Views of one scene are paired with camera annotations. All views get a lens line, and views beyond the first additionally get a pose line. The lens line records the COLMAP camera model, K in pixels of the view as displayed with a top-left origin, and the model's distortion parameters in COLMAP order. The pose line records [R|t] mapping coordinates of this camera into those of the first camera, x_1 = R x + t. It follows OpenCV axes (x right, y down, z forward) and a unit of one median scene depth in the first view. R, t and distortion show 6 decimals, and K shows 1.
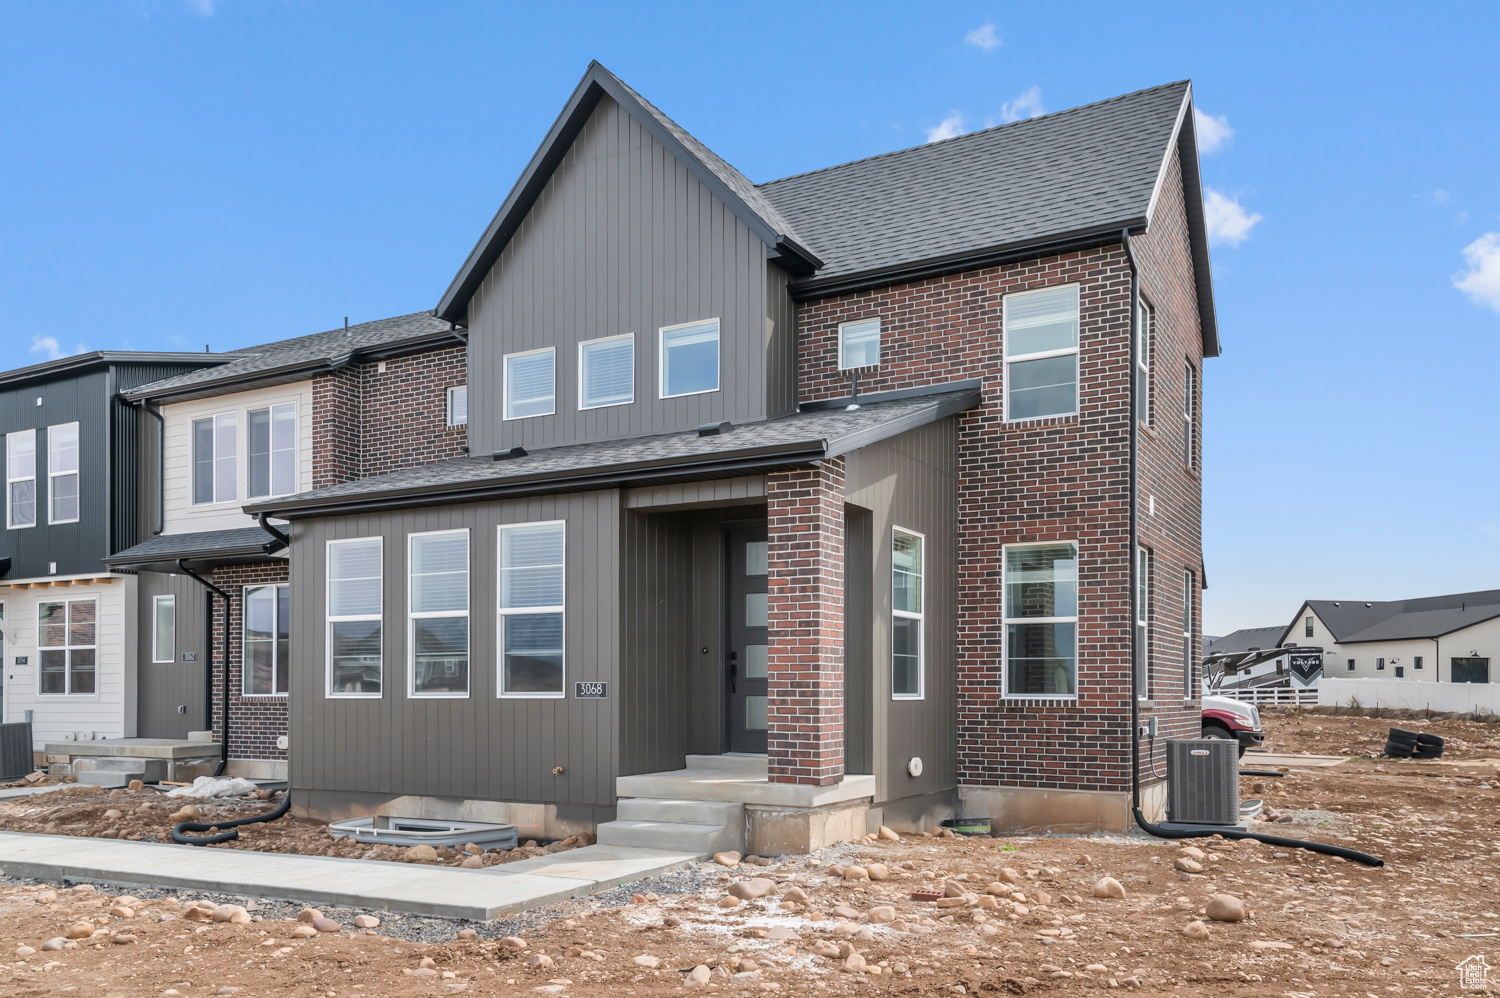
lens RADIAL K [[1161.0, 0, 751.5], [0, 1161.0, 463.6], [0, 0, 1]] dist [0.038636, -0.002556]
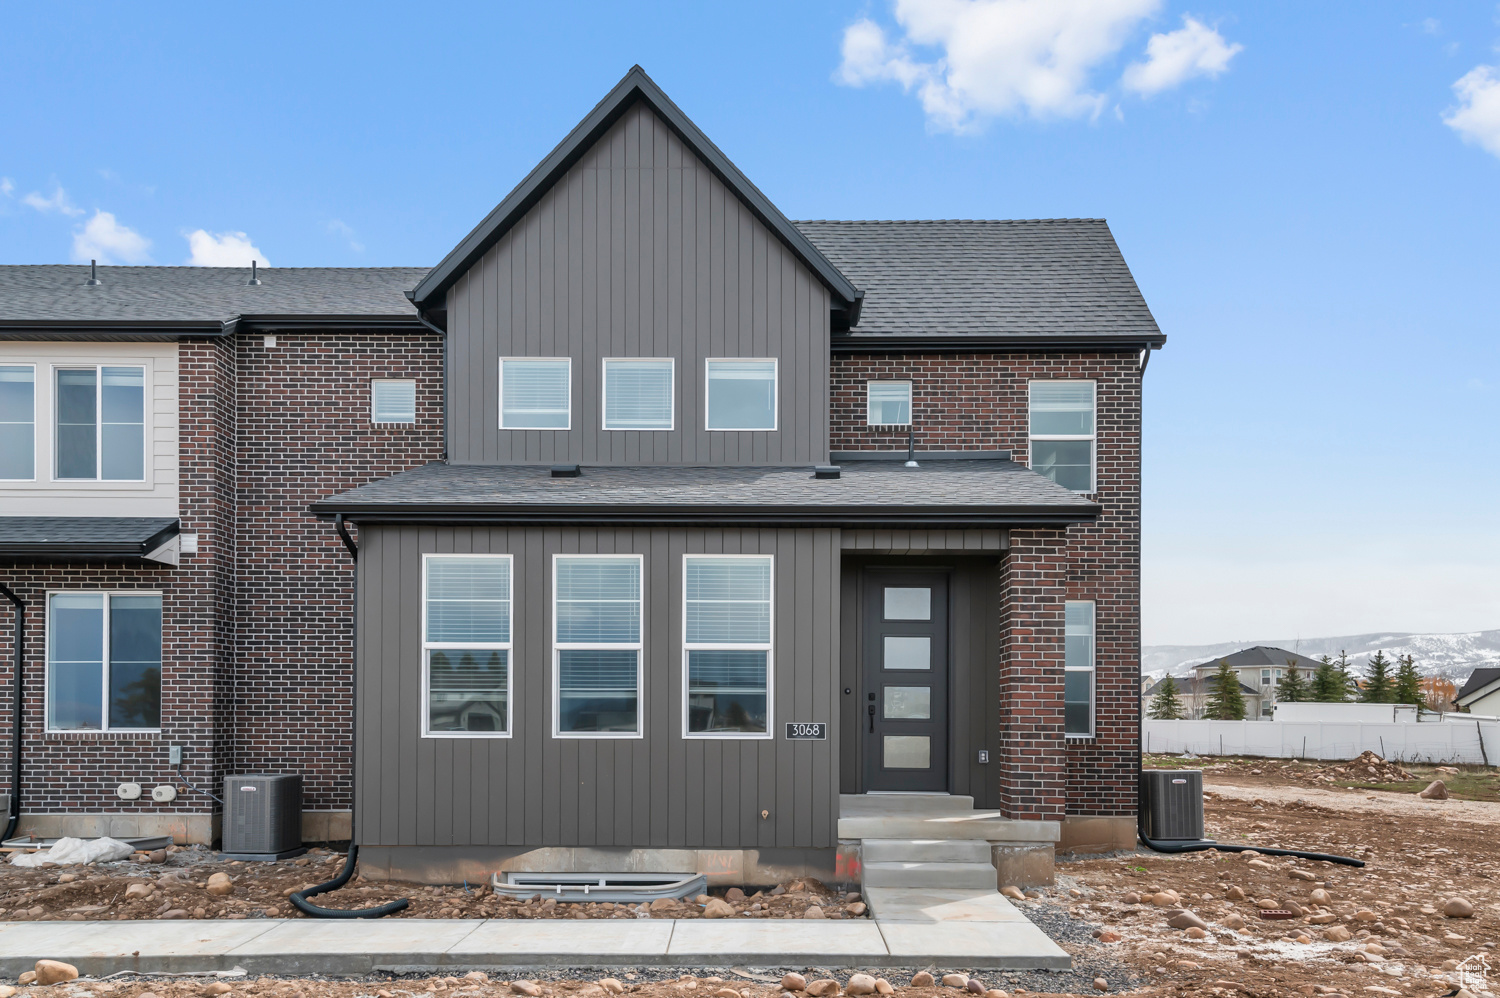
lens RADIAL K [[1128.5, 0, 750.0], [0, 1128.5, 499.7], [0, 0, 1]] dist [0.033135, 0.003388]
pose [[0.879792, 0.095066, 0.465756, -0.560658], [-0.096385, 0.995122, -0.021048, 0.022015], [-0.465485, -0.026374, 0.884663, 0.160740]]
